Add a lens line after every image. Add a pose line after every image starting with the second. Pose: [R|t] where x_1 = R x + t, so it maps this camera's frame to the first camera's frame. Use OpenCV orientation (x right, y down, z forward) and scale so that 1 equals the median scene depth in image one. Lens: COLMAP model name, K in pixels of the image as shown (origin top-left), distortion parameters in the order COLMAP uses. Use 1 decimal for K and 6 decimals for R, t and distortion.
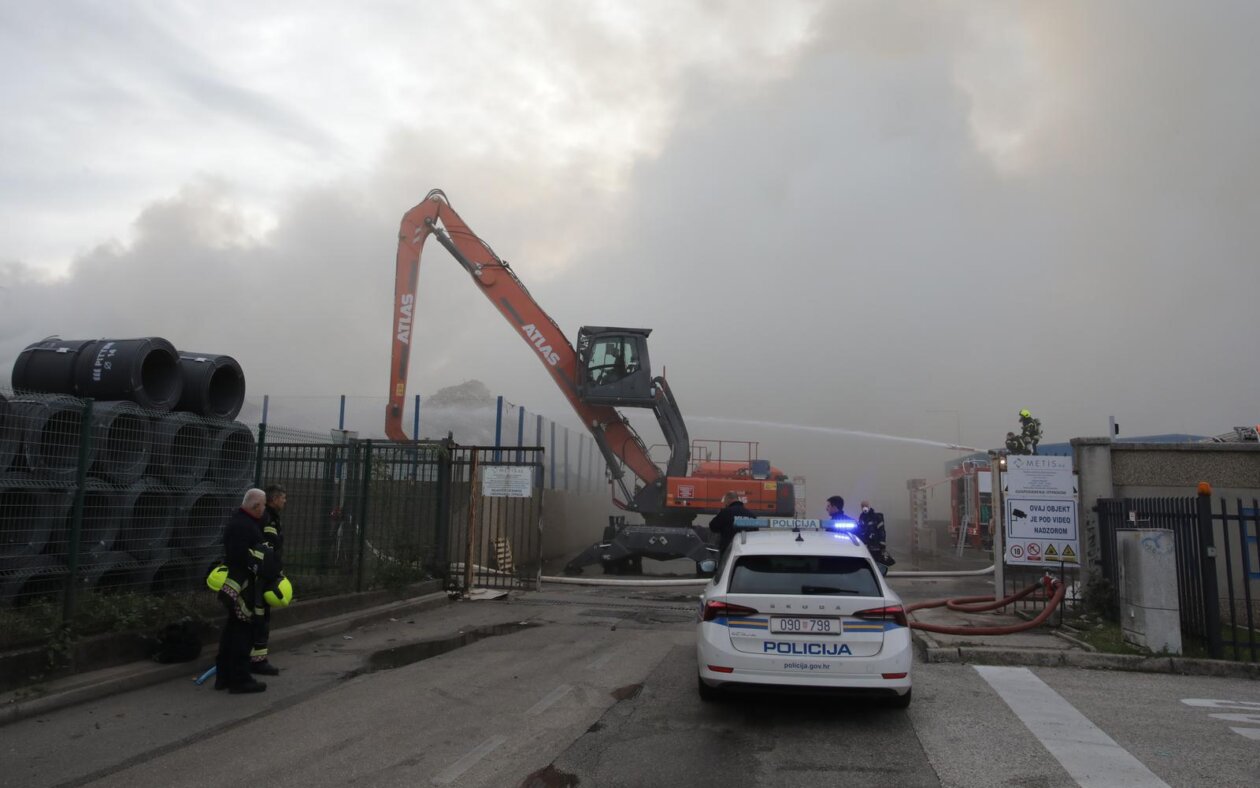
lens RADIAL K [[933.5, 0, 586.7], [0, 933.5, 335.9], [0, 0, 1]] dist [-0.048049, 0.056368]
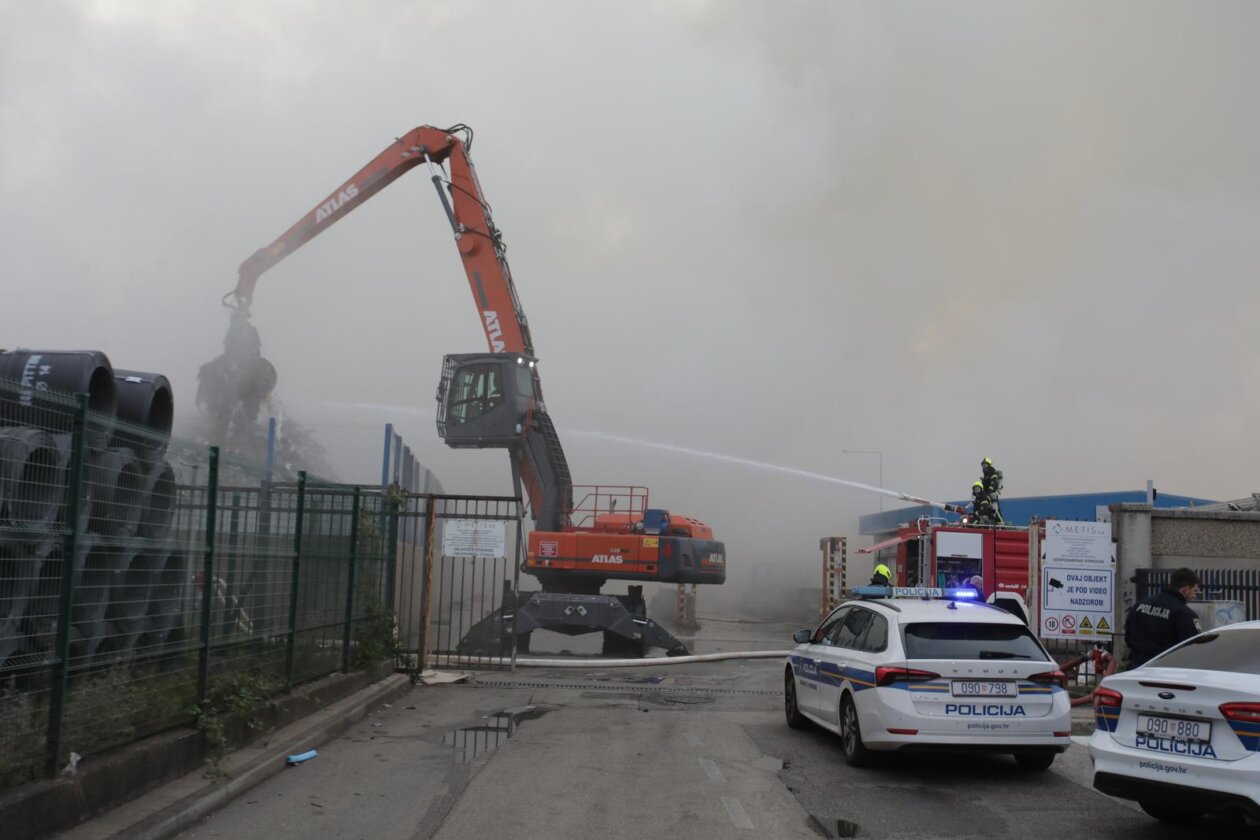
lens RADIAL K [[1368.8, 0, 630.0], [0, 1368.8, 420.0], [0, 0, 1]] dist [0.025080, 0.055616]
pose [[0.966059, 0.035812, 0.255827, -0.300636], [-0.054763, 0.996226, 0.067344, -0.039064], [-0.252450, -0.079068, 0.964374, -0.199380]]
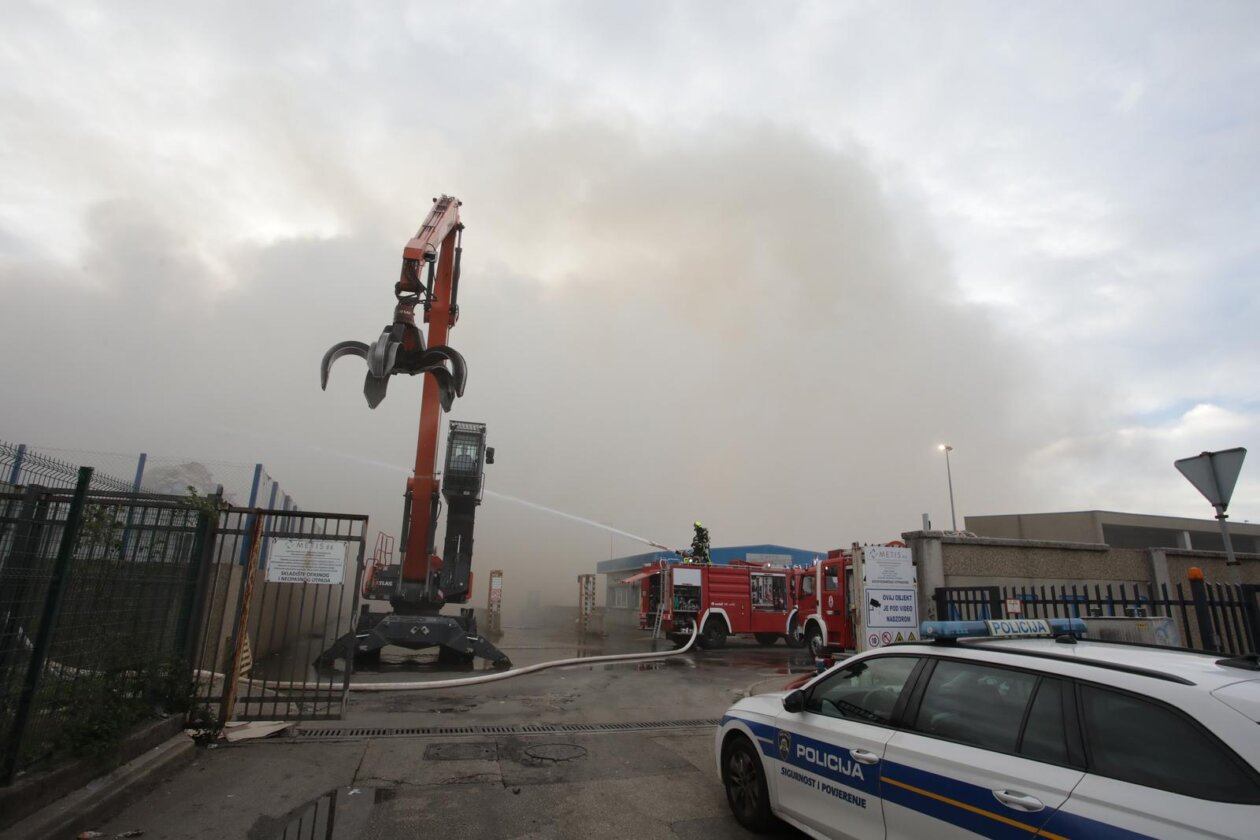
lens RADIAL K [[639.2, 0, 627.0], [0, 639.2, 421.2], [0, 0, 1]] dist [-0.079283, 0.035522]
pose [[0.861646, 0.130150, 0.490537, -0.140386], [-0.087530, 0.990184, -0.108968, 0.093434], [-0.499904, 0.050955, 0.864580, 0.531915]]
